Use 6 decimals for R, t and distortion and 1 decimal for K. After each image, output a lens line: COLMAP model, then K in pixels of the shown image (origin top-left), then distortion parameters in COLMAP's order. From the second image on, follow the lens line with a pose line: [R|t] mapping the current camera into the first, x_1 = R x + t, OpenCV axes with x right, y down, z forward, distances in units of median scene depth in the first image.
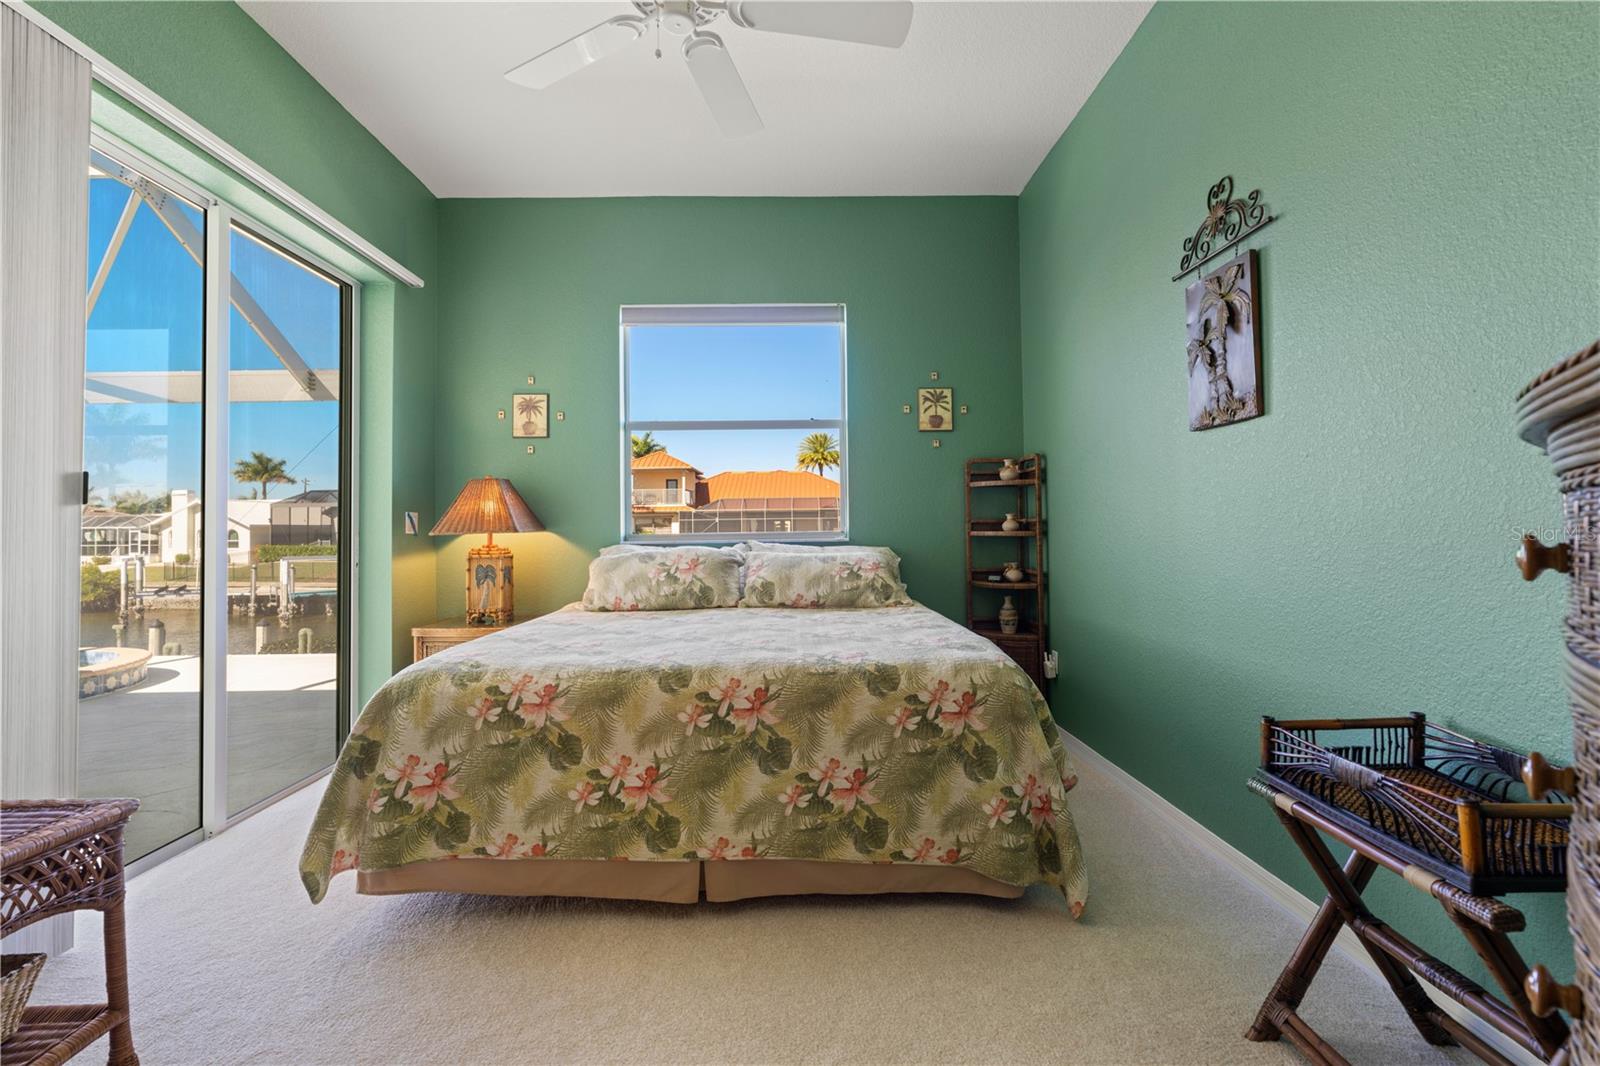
lens RADIAL K [[723.3, 0, 810.2], [0, 723.3, 516.3], [0, 0, 1]] dist [-0.008506, 0.003333]
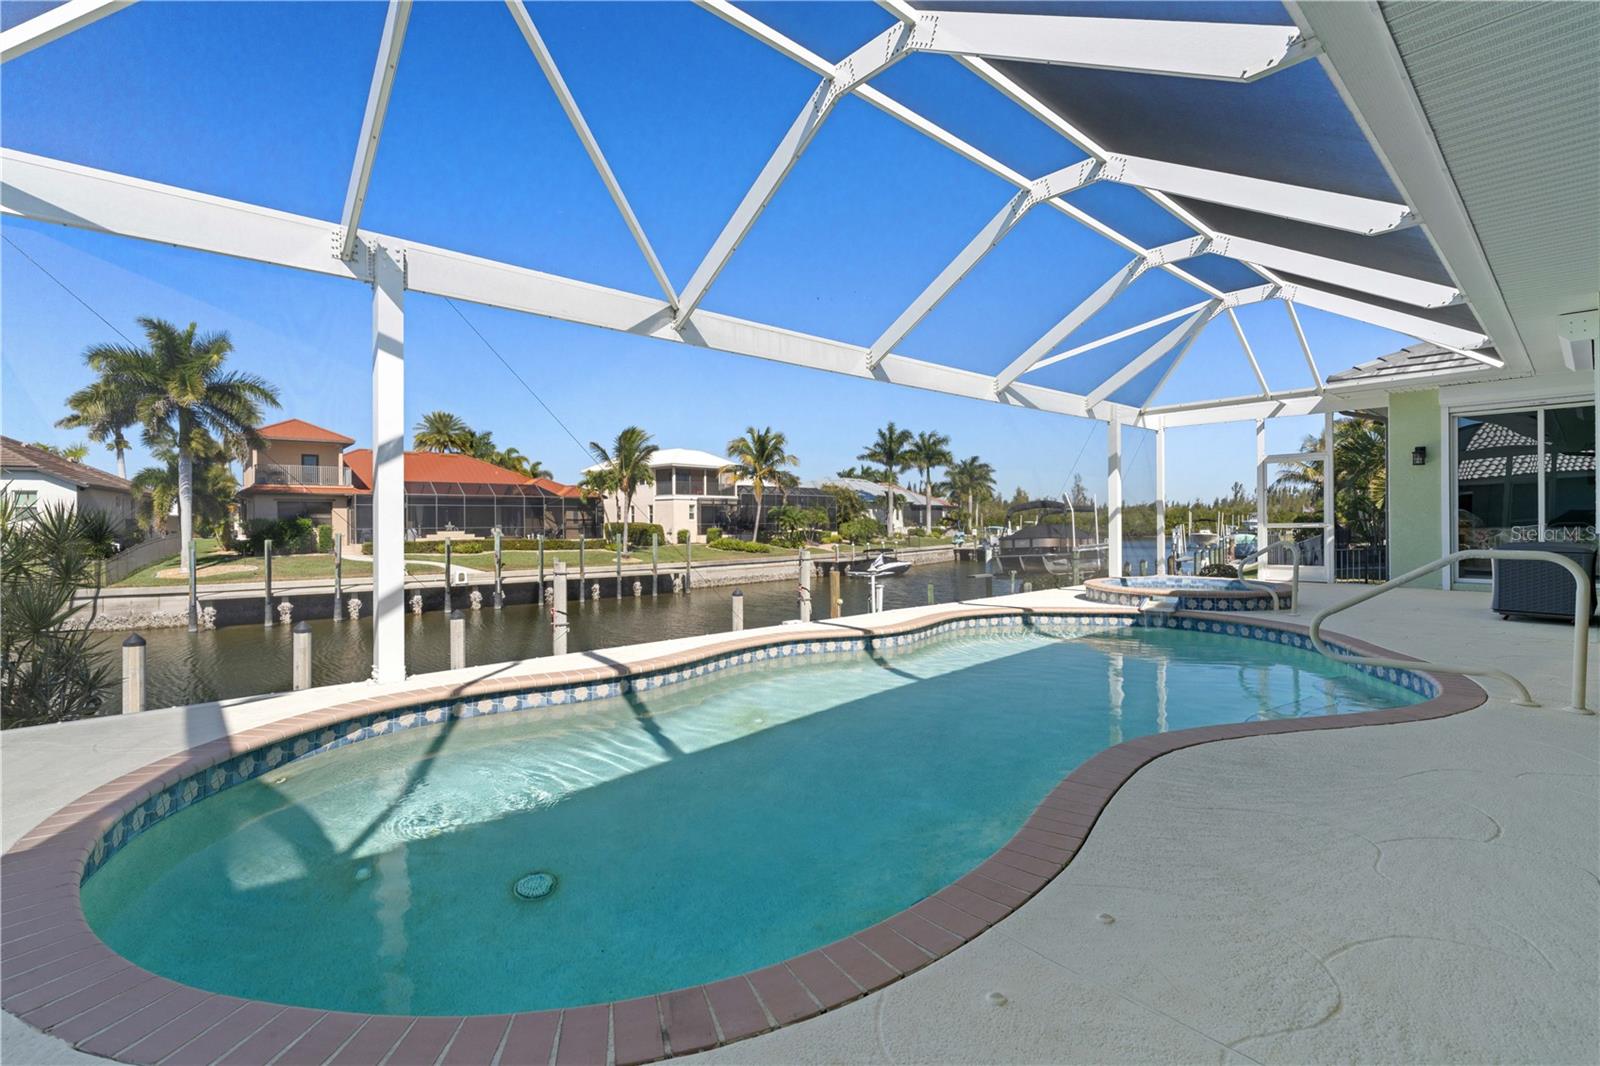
lens RADIAL K [[723.3, 0, 802.7], [0, 723.3, 517.0], [0, 0, 1]] dist [-0.008506, 0.003333]
pose [[0.769156, 0.010825, 0.638969, -0.312095], [-0.017144, 0.999846, 0.003699, 0.007262], [-0.638831, -0.013800, 0.769224, 0.030334]]
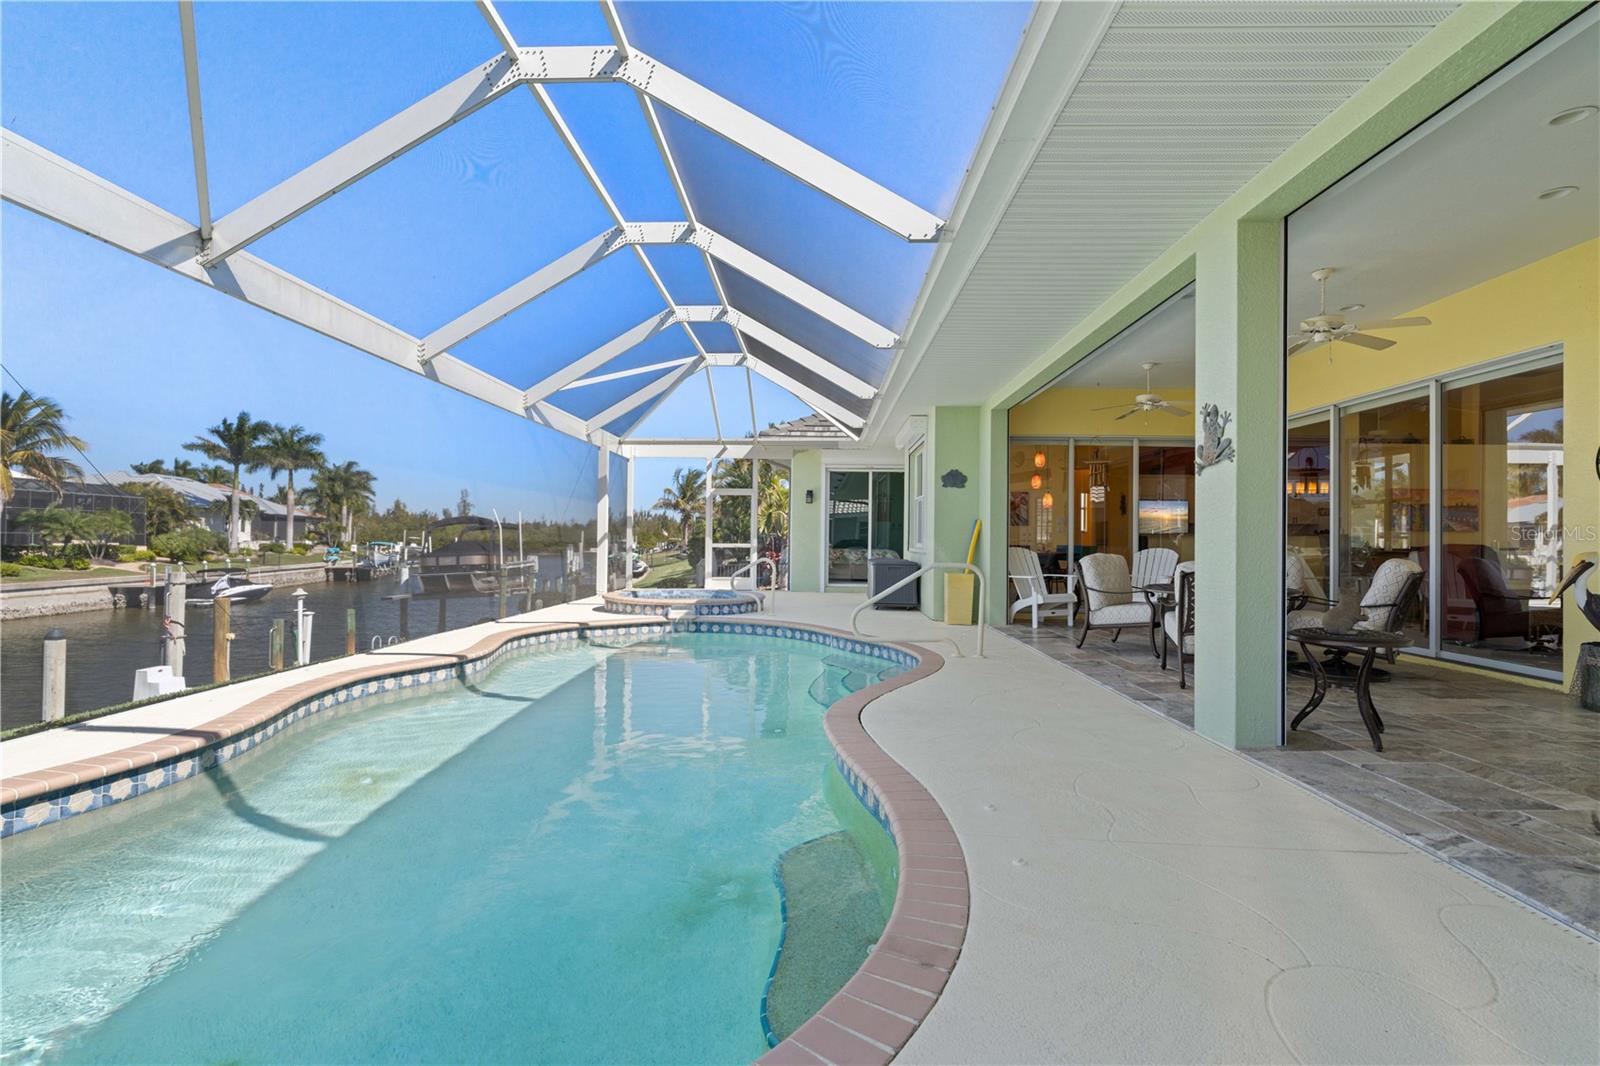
lens RADIAL K [[723.3, 0, 801.1], [0, 723.3, 529.3], [0, 0, 1]] dist [-0.008506, 0.003333]
pose [[0.067920, 0.028537, 0.997283, -0.332633], [-0.036727, 0.998985, -0.026085, 0.008140], [-0.997015, -0.034856, 0.068899, 0.058769]]
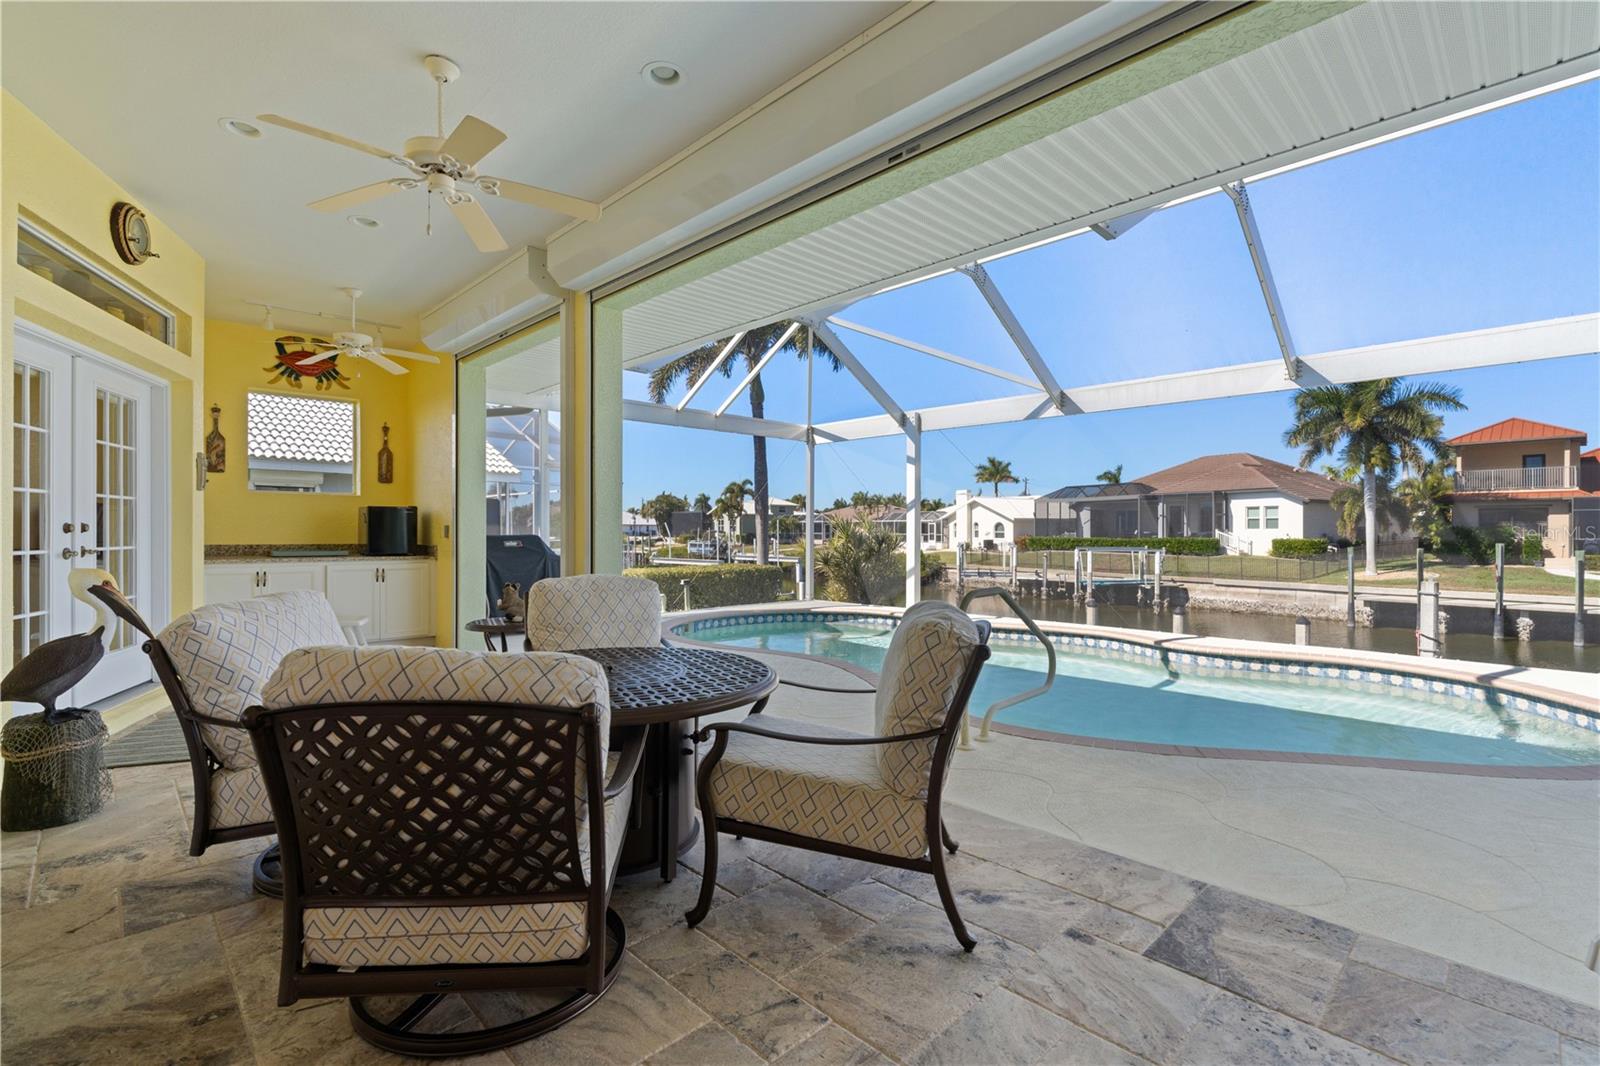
lens RADIAL K [[723.3, 0, 803.2], [0, 723.3, 531.2], [0, 0, 1]] dist [-0.008506, 0.003333]
pose [[0.668332, 0.011701, -0.743771, -0.158372], [0.009537, 0.999659, 0.024297, 0.001442], [0.743802, -0.023332, 0.667993, -0.026871]]
